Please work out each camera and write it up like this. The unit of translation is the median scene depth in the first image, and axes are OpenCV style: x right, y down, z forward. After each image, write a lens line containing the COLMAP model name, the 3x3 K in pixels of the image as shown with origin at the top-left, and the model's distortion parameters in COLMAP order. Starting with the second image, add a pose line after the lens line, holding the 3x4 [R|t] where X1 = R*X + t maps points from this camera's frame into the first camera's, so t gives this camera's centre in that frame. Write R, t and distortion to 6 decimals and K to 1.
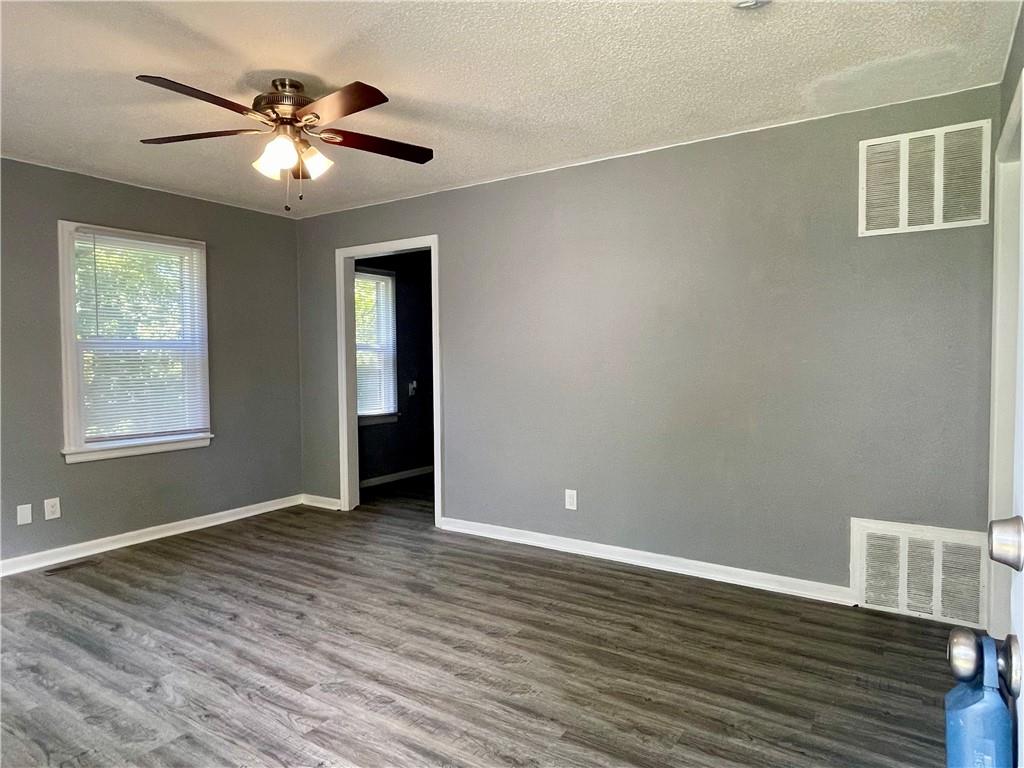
lens RADIAL K [[635.6, 0, 512.0], [0, 635.6, 384.0], [0, 0, 1]] dist [-0.001416, -0.000327]
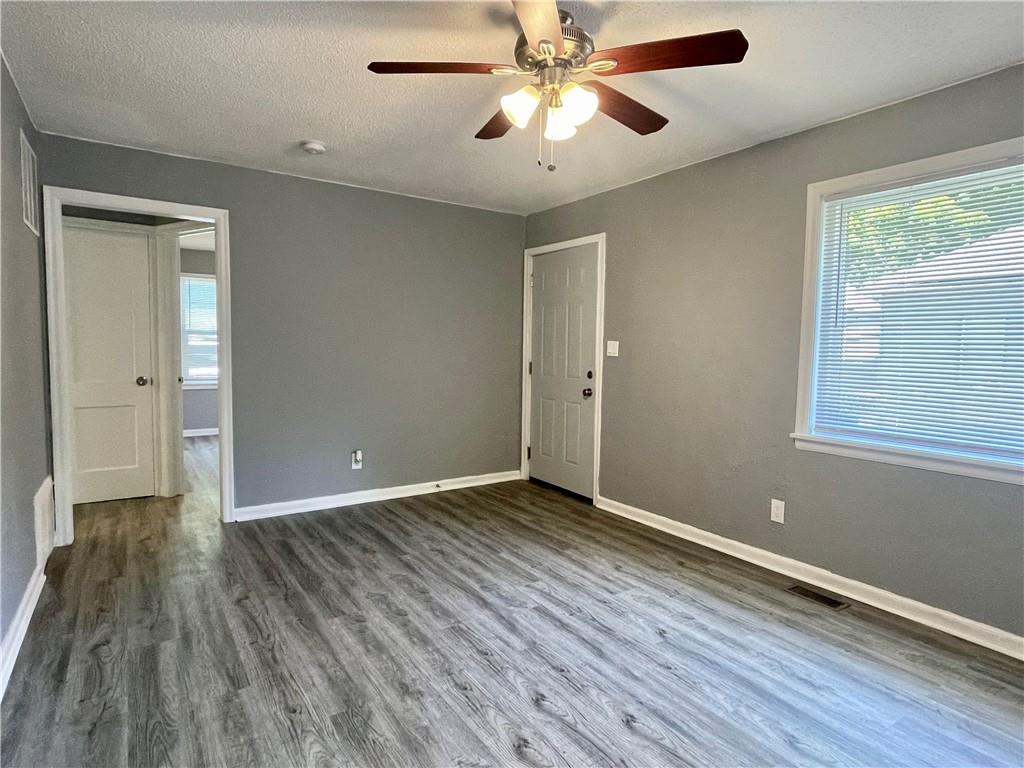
lens RADIAL K [[567.1, 0, 512.0], [0, 567.1, 384.0], [0, 0, 1]] dist [0.001303, -0.000299]
pose [[-0.925950, -0.033012, 0.376199, -0.606709], [0.006518, 0.994626, 0.103324, -0.073353], [-0.377589, 0.098125, -0.920759, 1.780269]]
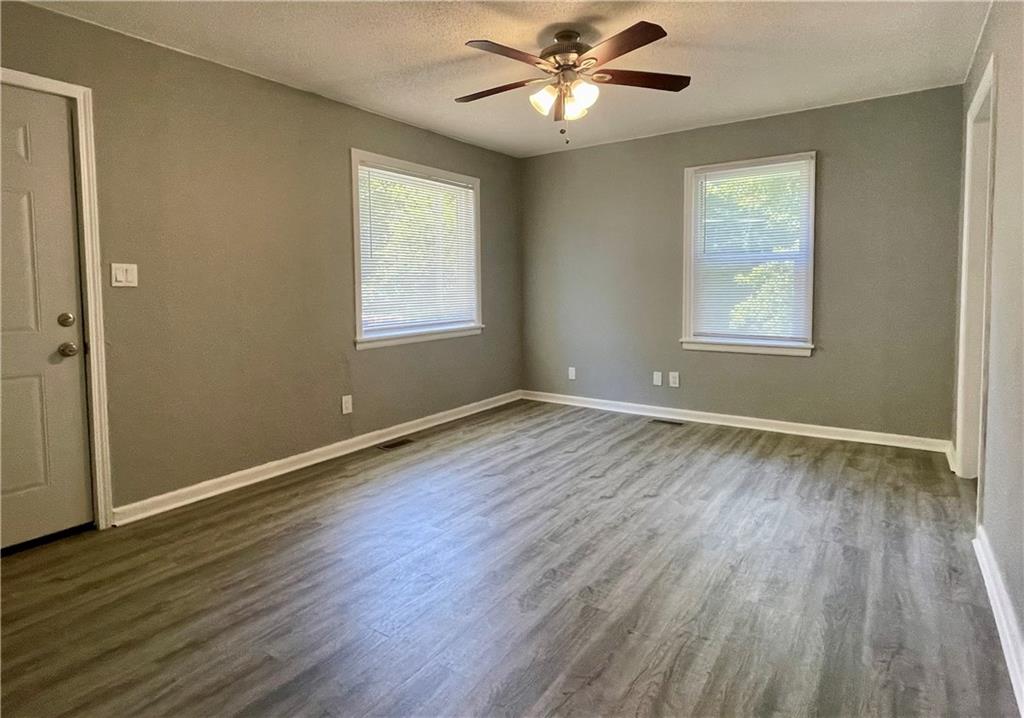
lens RADIAL K [[560.8, 0, 494.7], [0, 560.8, 313.2], [0, 0, 1]] dist [-0.000033, 0.000468]
pose [[-0.036246, 0.064085, -0.997286, 0.733381], [-0.029000, 0.997454, 0.065150, -0.023987], [0.998922, 0.031283, -0.034296, 0.929868]]
